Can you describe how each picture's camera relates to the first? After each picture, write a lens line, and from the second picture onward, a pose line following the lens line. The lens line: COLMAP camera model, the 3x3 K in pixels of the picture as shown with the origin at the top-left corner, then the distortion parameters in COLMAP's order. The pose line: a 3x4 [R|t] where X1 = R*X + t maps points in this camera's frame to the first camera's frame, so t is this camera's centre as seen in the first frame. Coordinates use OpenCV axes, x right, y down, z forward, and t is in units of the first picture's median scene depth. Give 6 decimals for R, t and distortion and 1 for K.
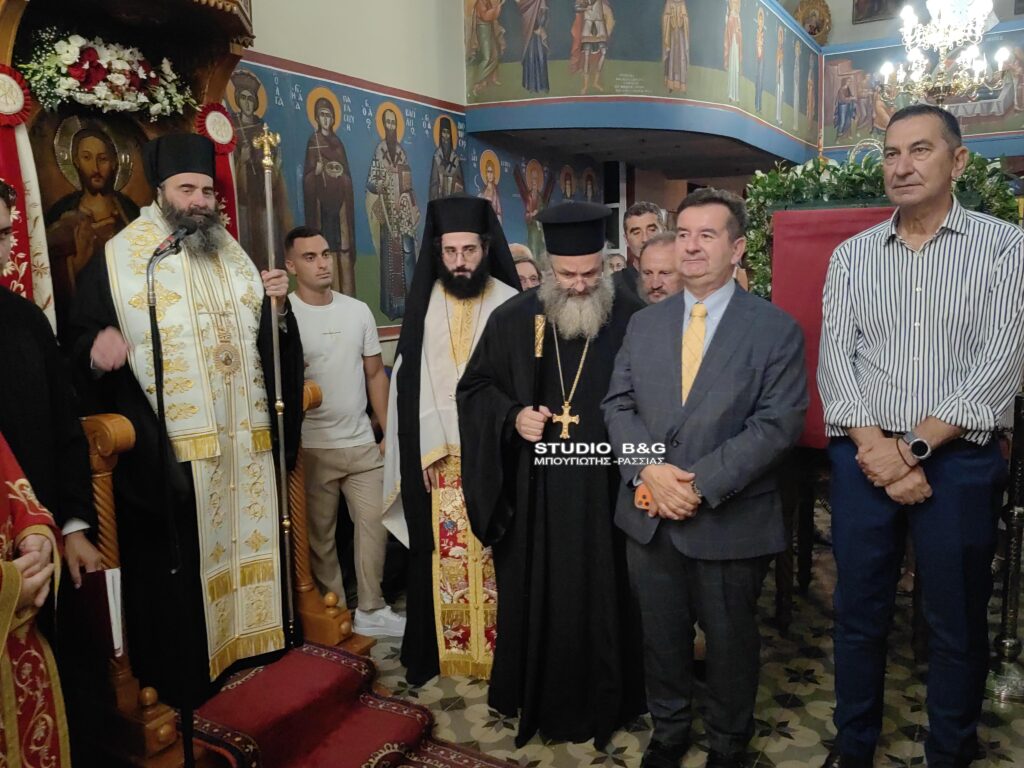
lens RADIAL K [[824.9, 0, 512.7], [0, 824.9, 384.8], [0, 0, 1]] dist [0.031338, -0.044761]
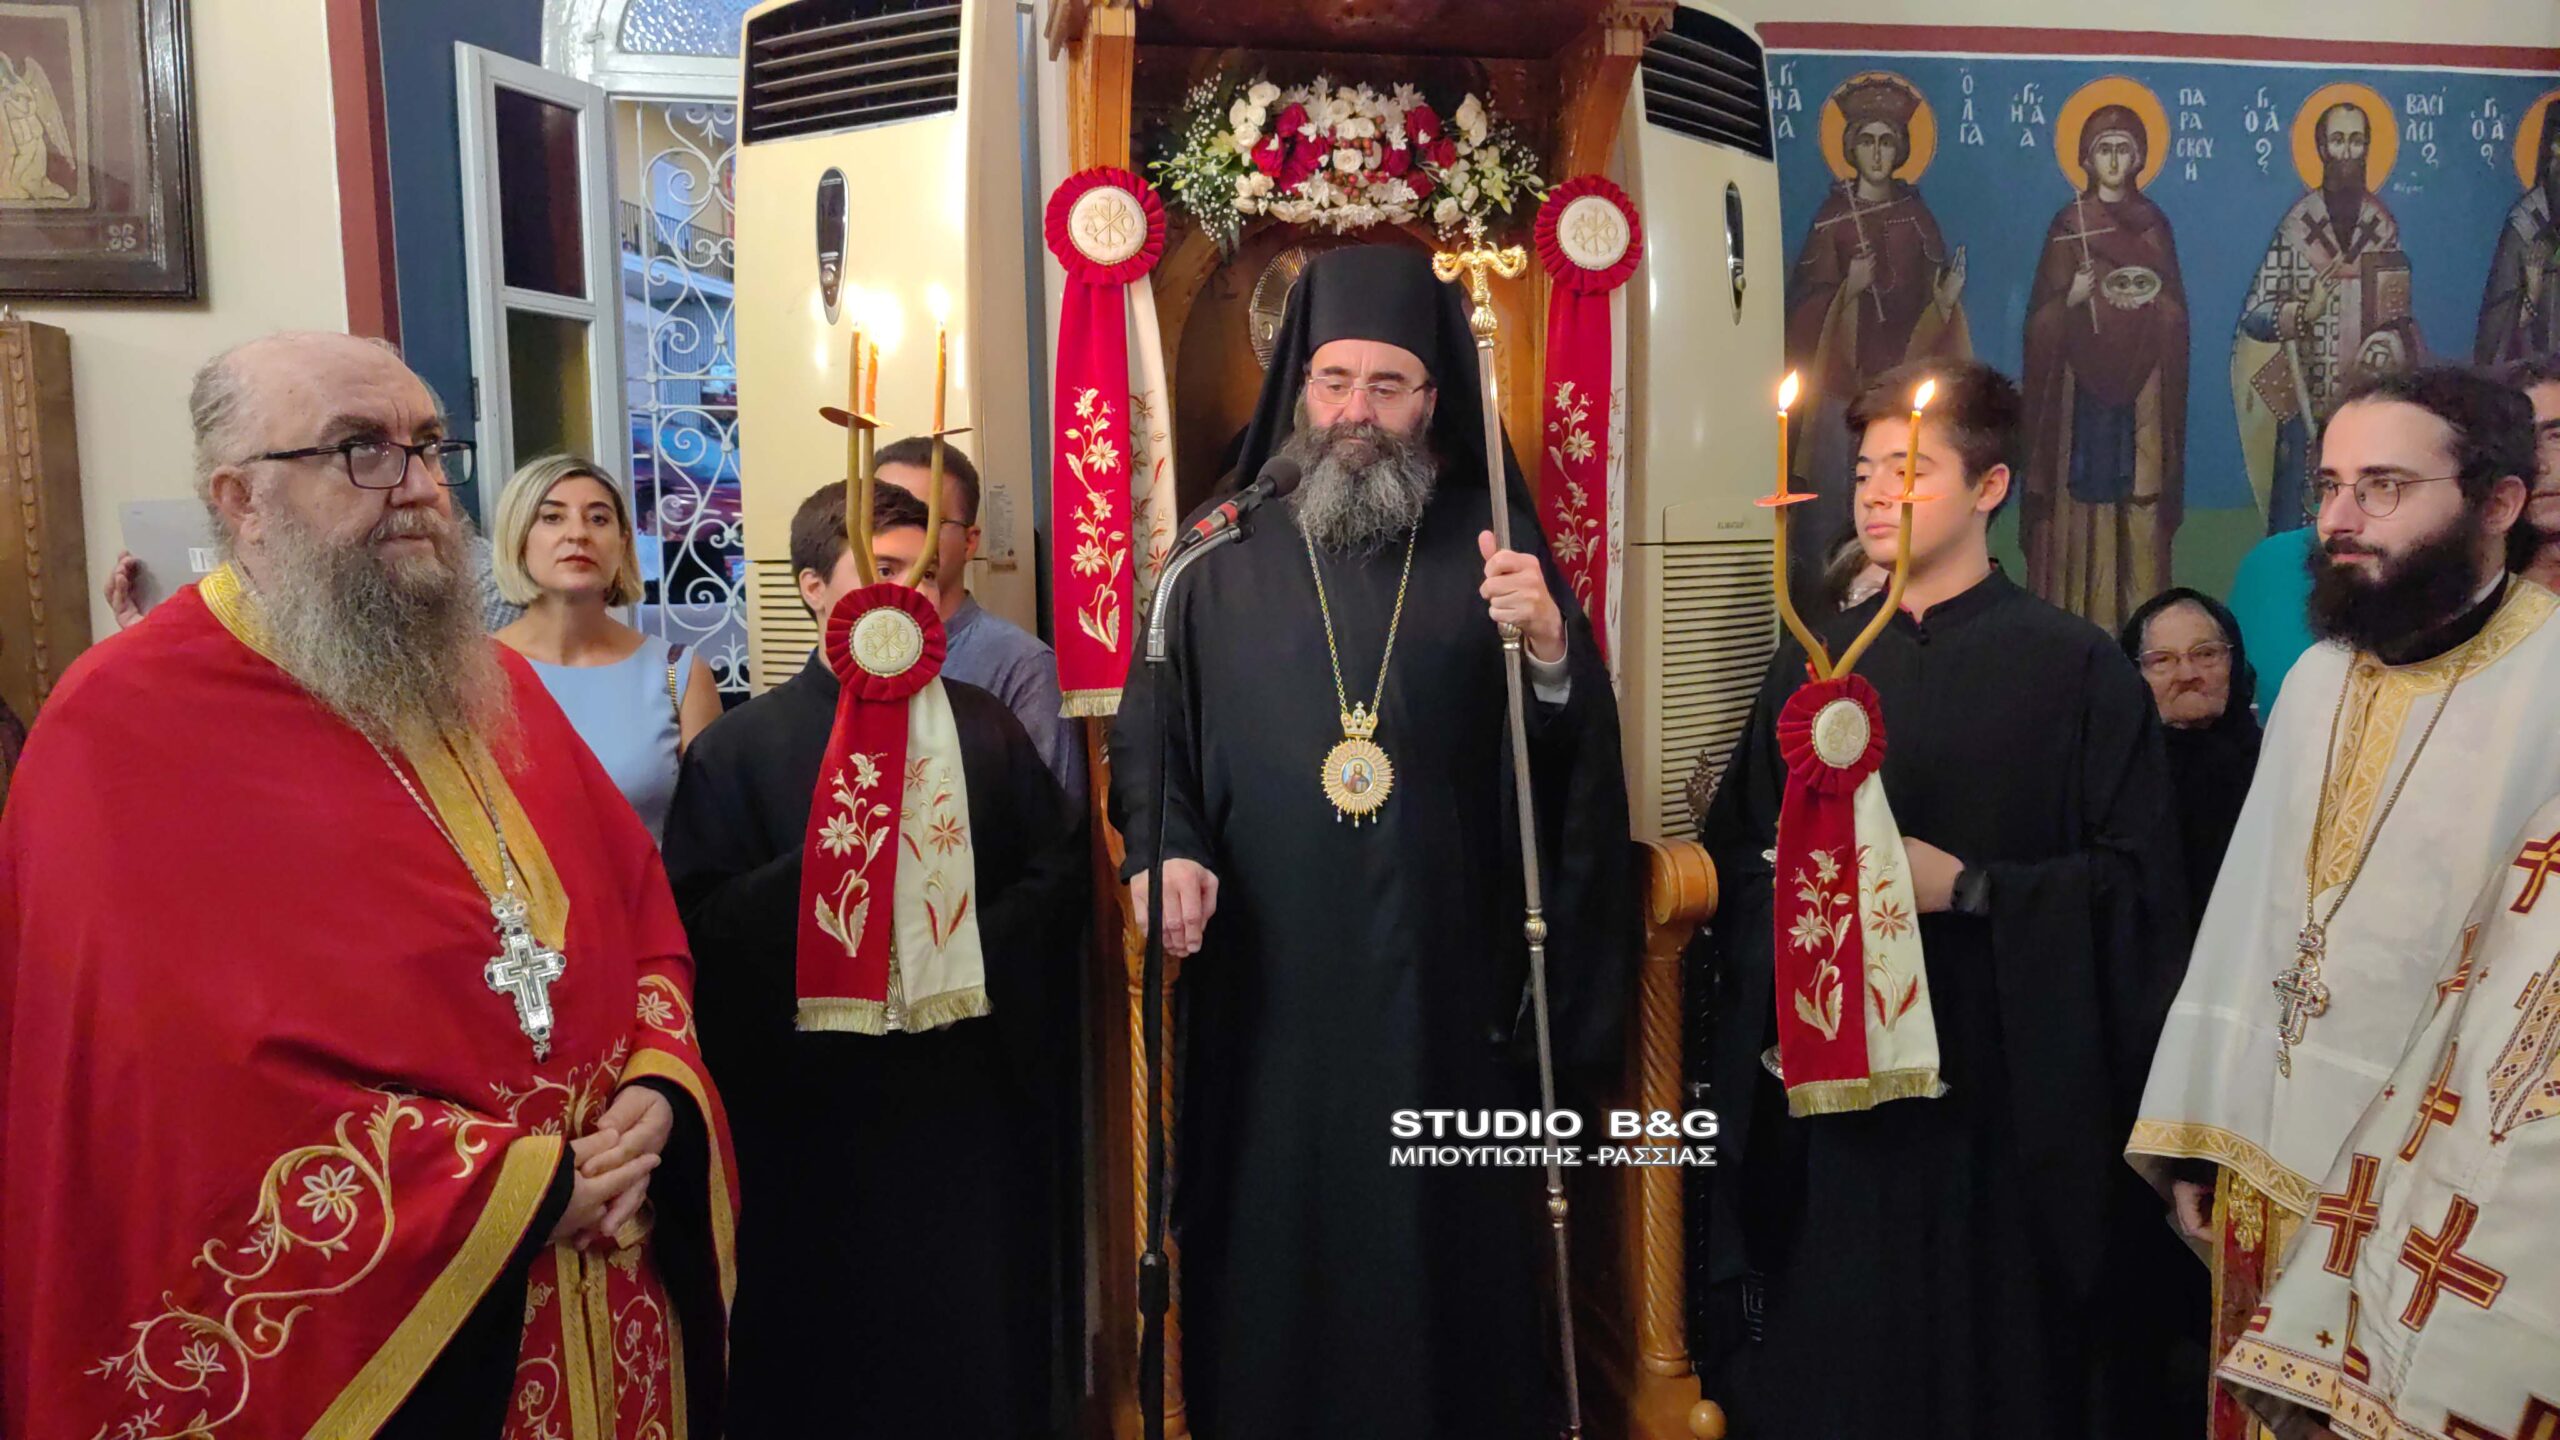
lens RADIAL K [[1773.3, 0, 1248.9], [0, 1773.3, 711.2], [0, 0, 1]] dist [0.033696, -0.042473]
pose [[0.664516, 0.083502, -0.742594, 0.131512], [-0.106280, 0.994196, 0.016688, -0.034480], [0.739678, 0.067833, 0.669534, 0.152568]]
